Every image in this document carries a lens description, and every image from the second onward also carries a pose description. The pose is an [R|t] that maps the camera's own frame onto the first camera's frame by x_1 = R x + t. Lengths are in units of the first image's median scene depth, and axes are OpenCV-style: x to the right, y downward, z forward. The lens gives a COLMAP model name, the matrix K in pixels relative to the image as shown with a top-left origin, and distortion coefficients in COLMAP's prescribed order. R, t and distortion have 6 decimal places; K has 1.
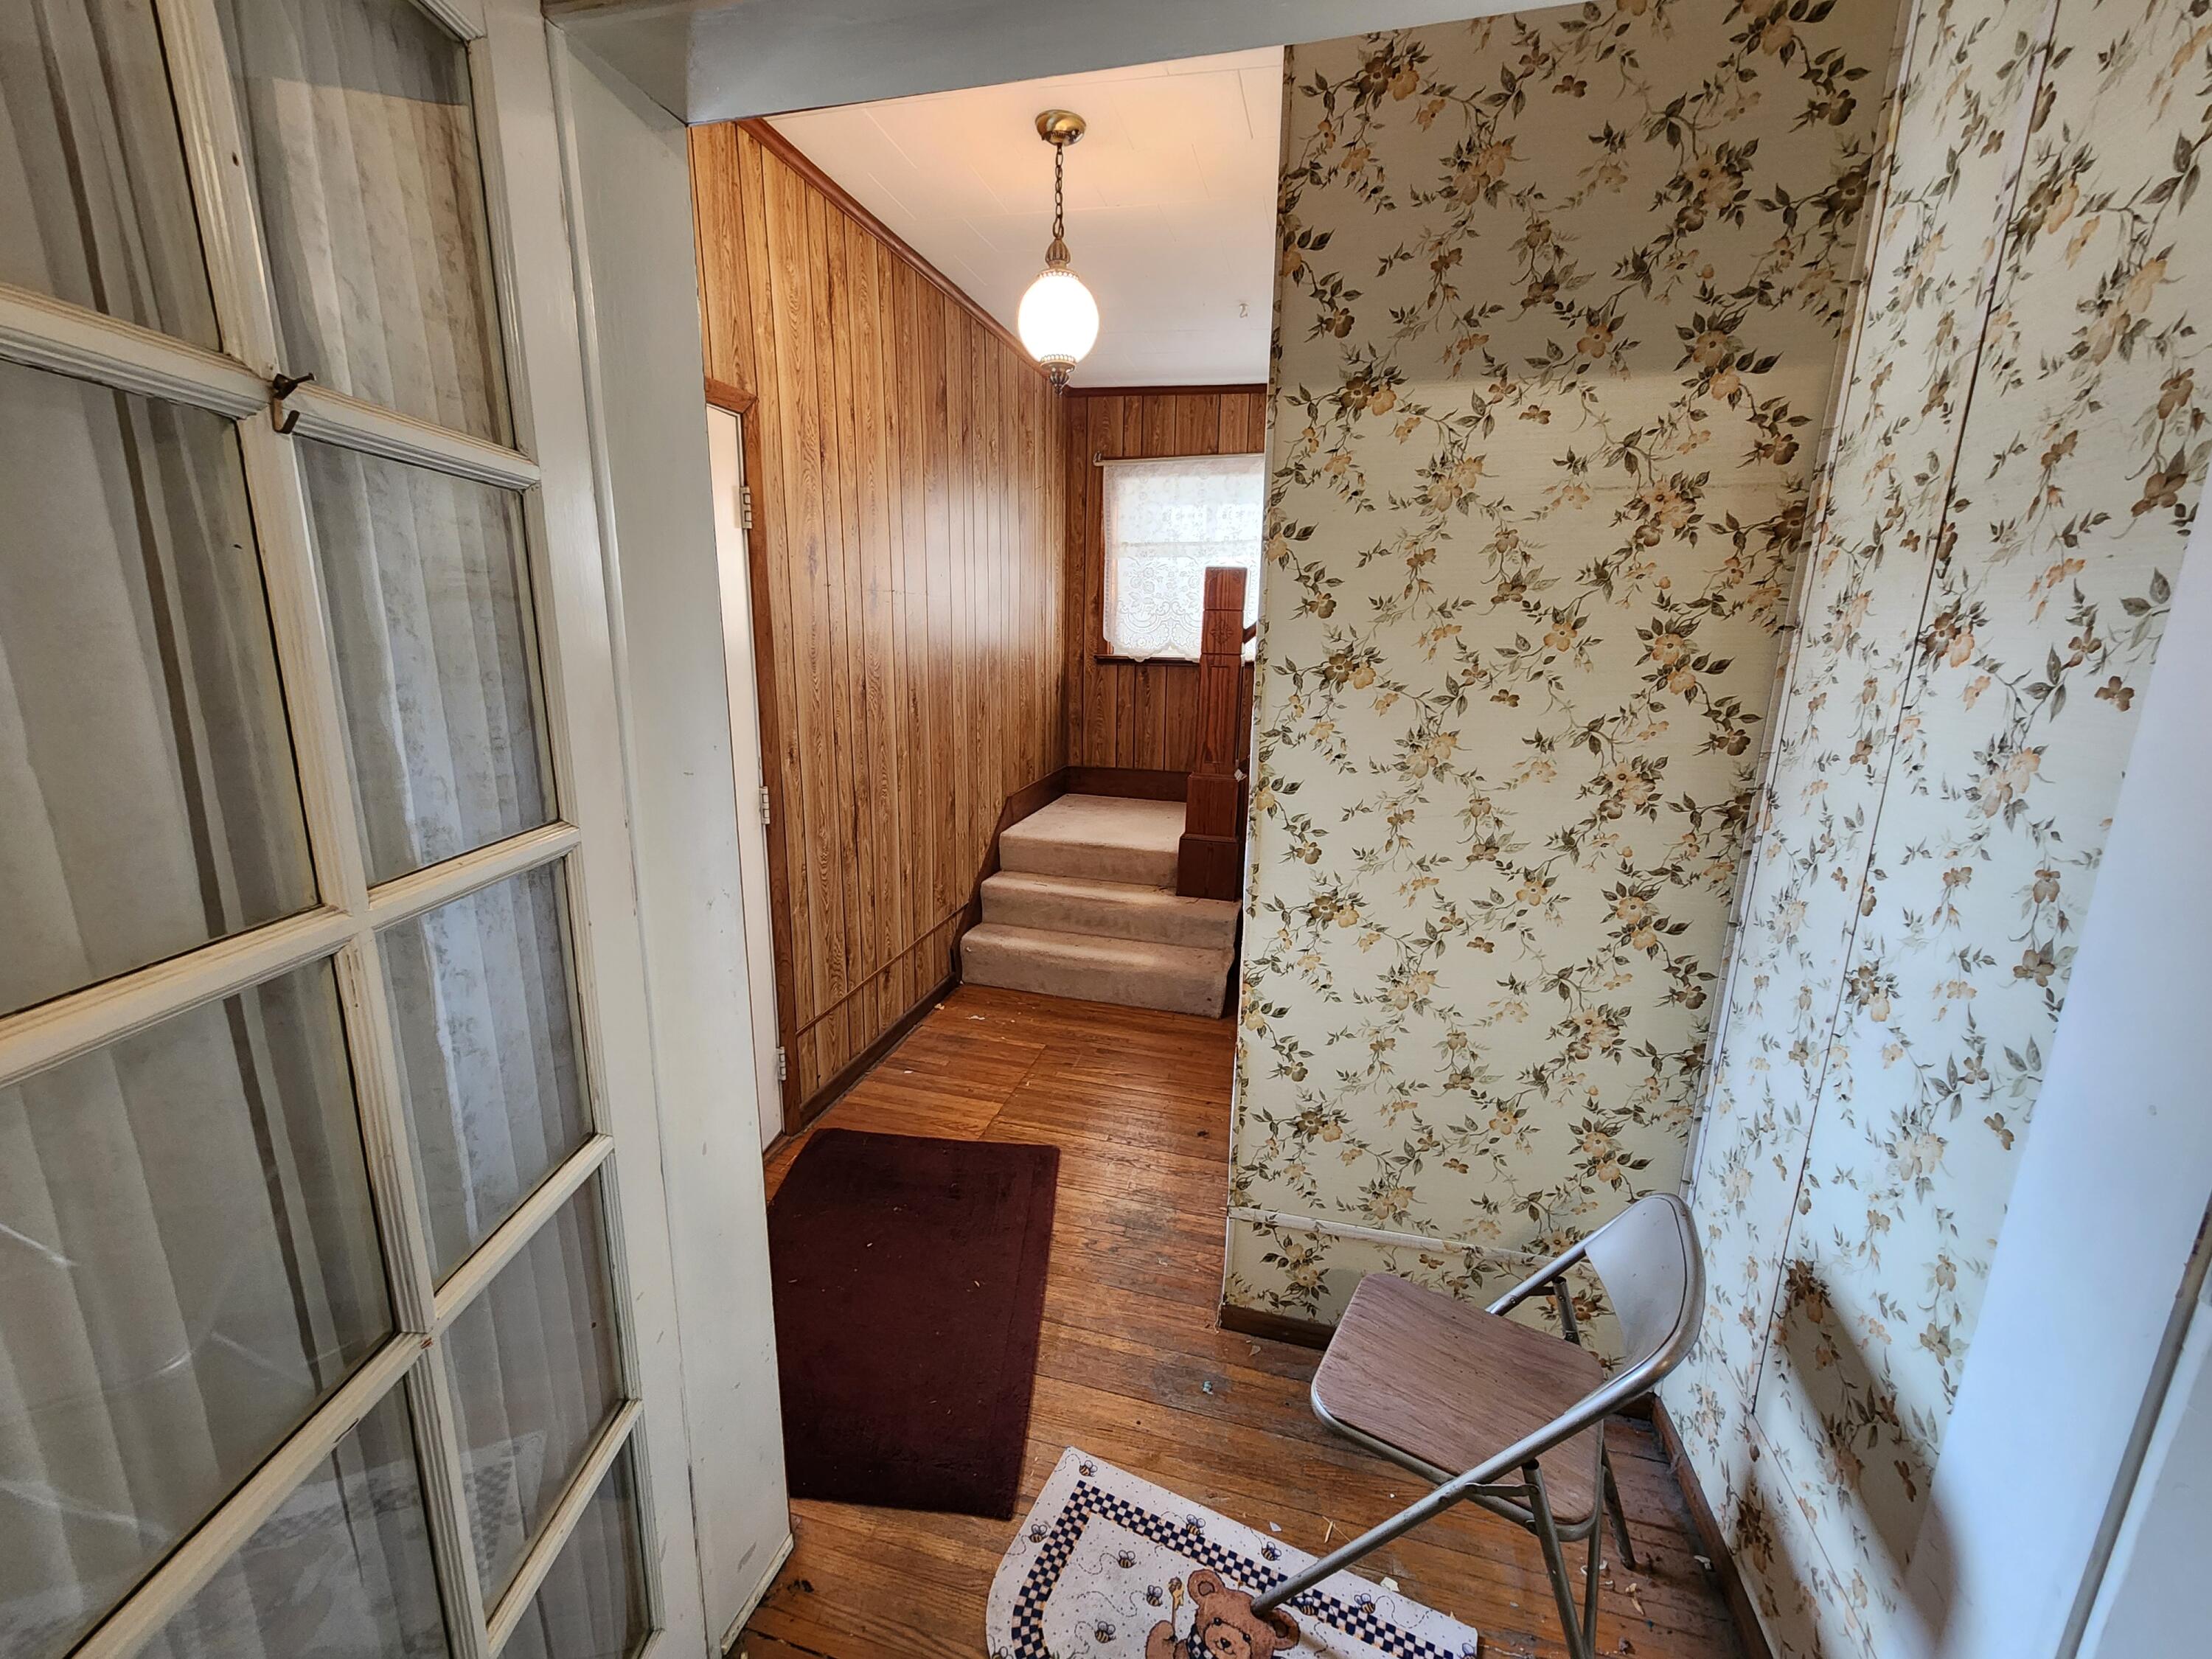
lens RADIAL K [[902.7, 0, 1084.8], [0, 902.7, 828.7], [0, 0, 1]] dist [-0.000815, 0.000767]
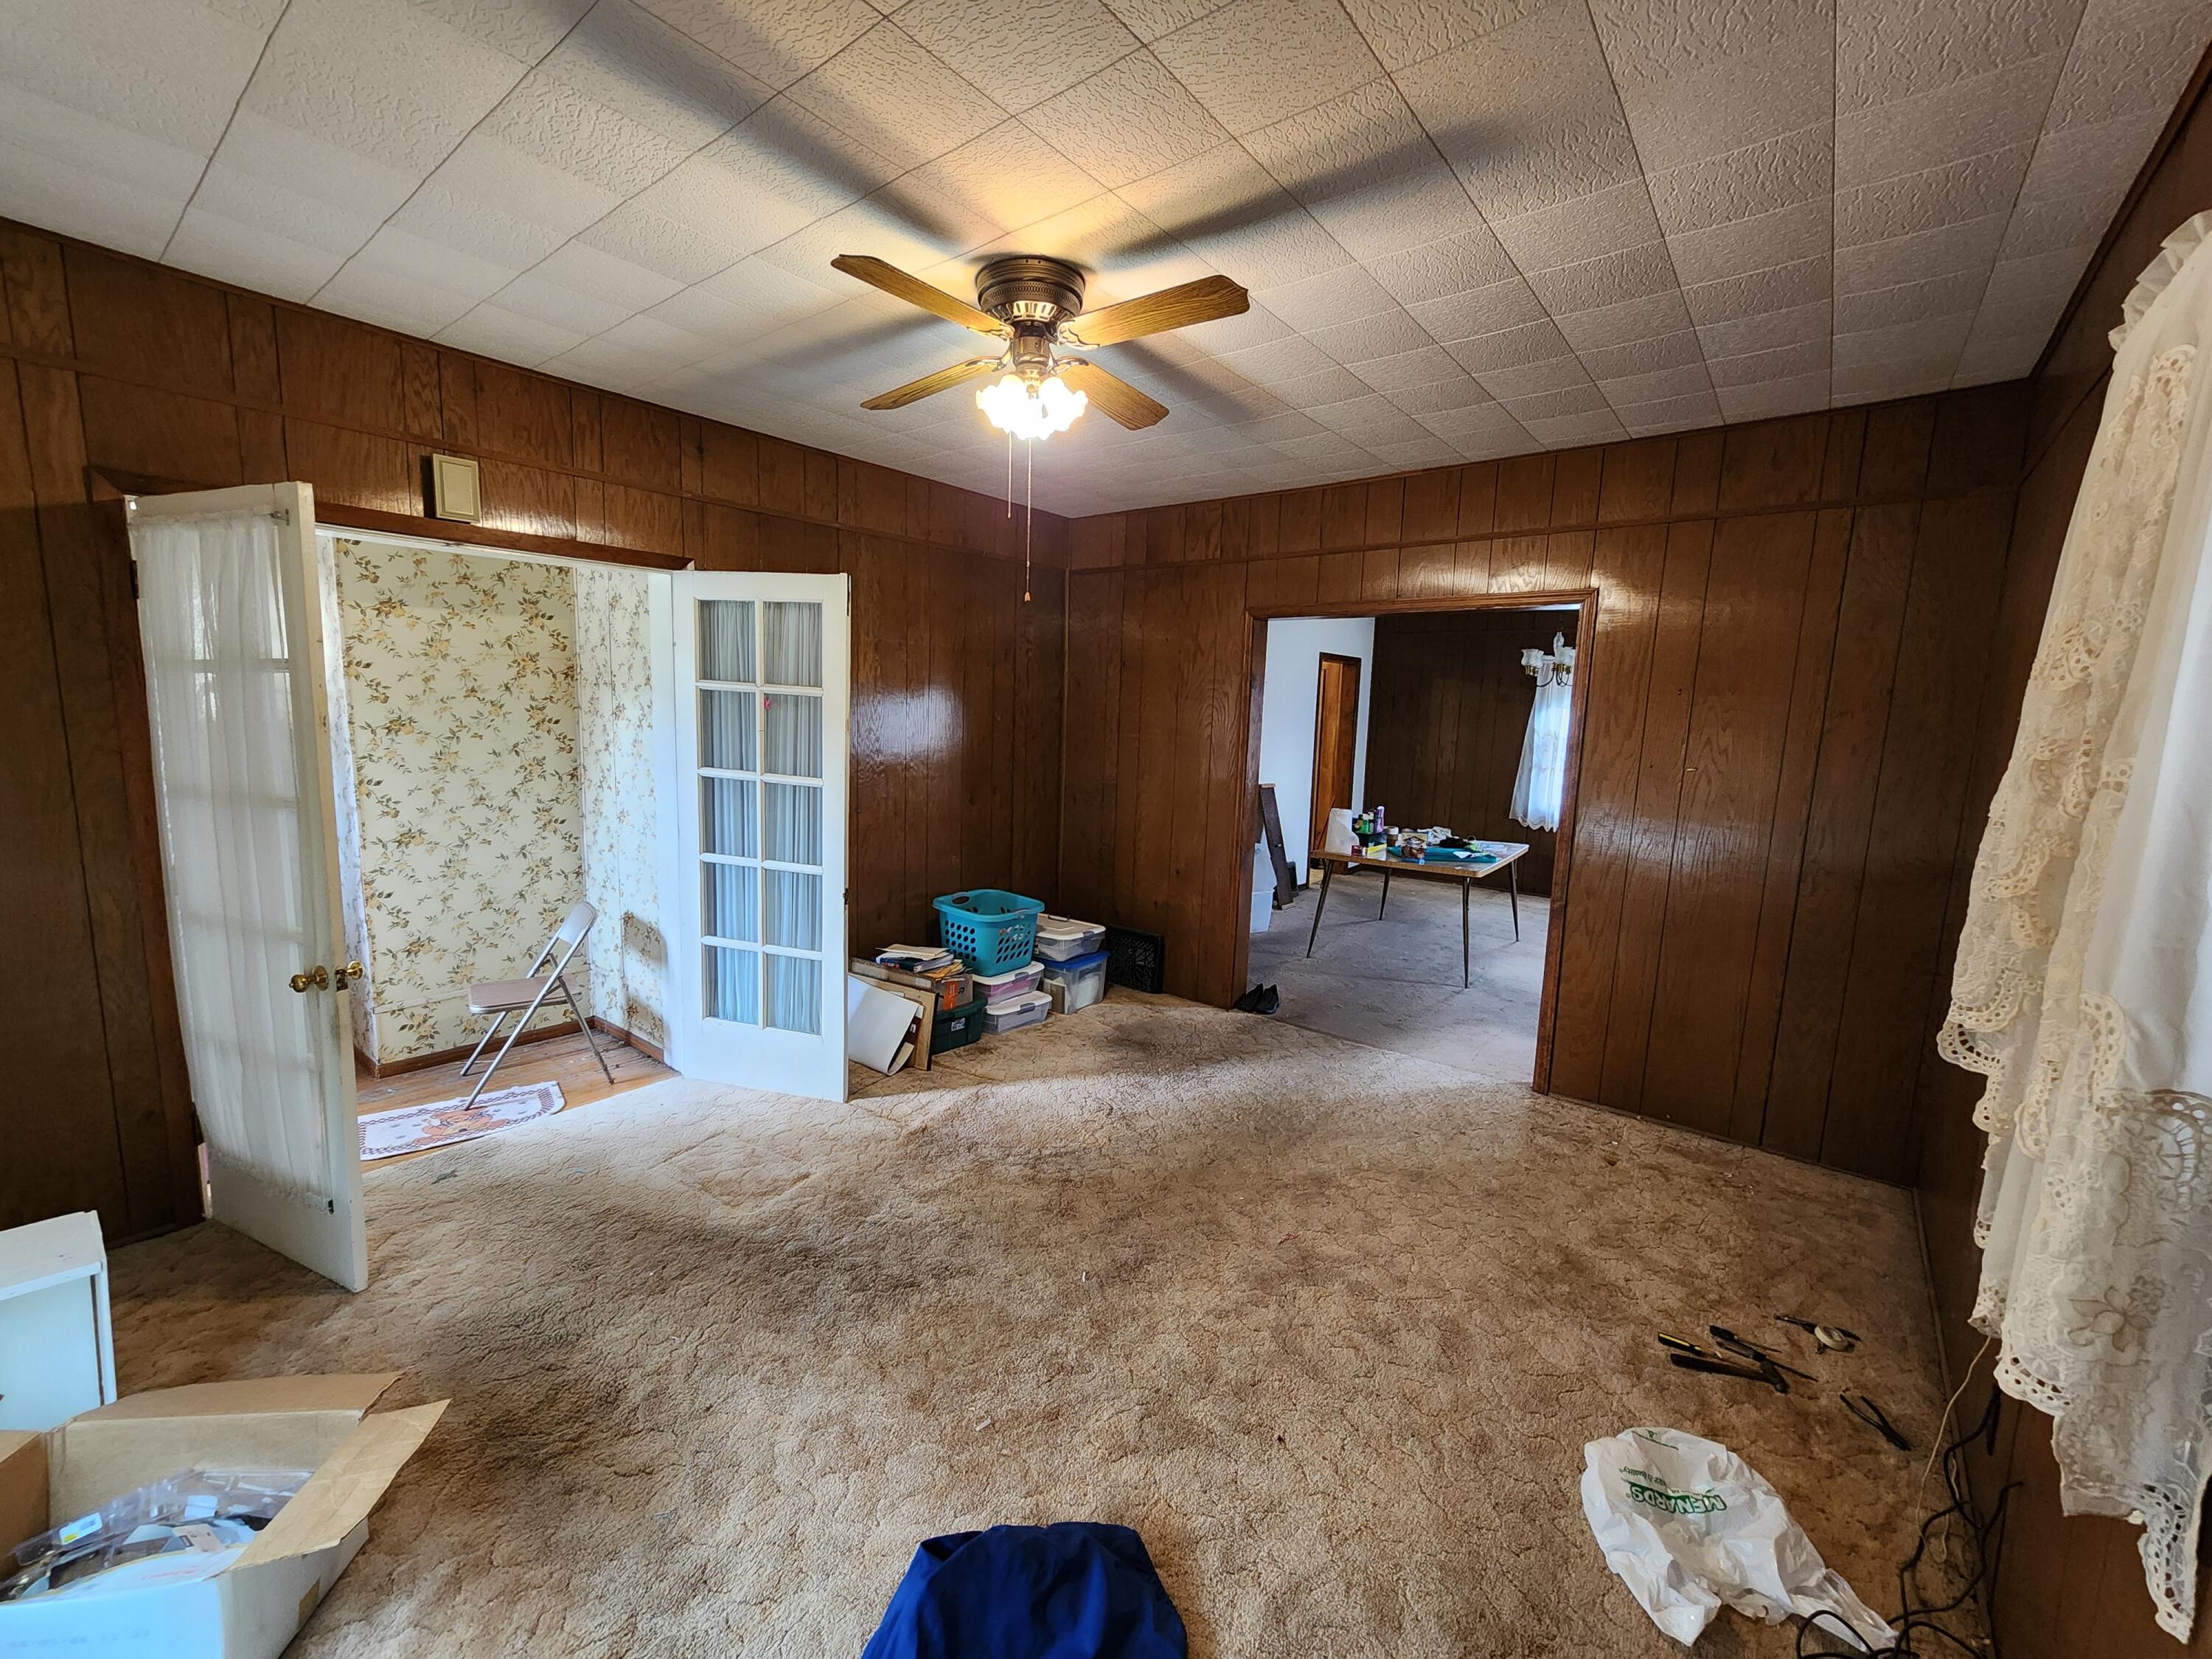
lens RADIAL K [[902.7, 0, 1082.7], [0, 902.7, 827.9], [0, 0, 1]] dist [-0.000815, 0.000767]
pose [[0.395675, -0.128832, 0.909309, -1.142366], [0.179552, 0.981857, 0.060981, 0.244692], [-0.900668, 0.139139, 0.411628, -1.449242]]
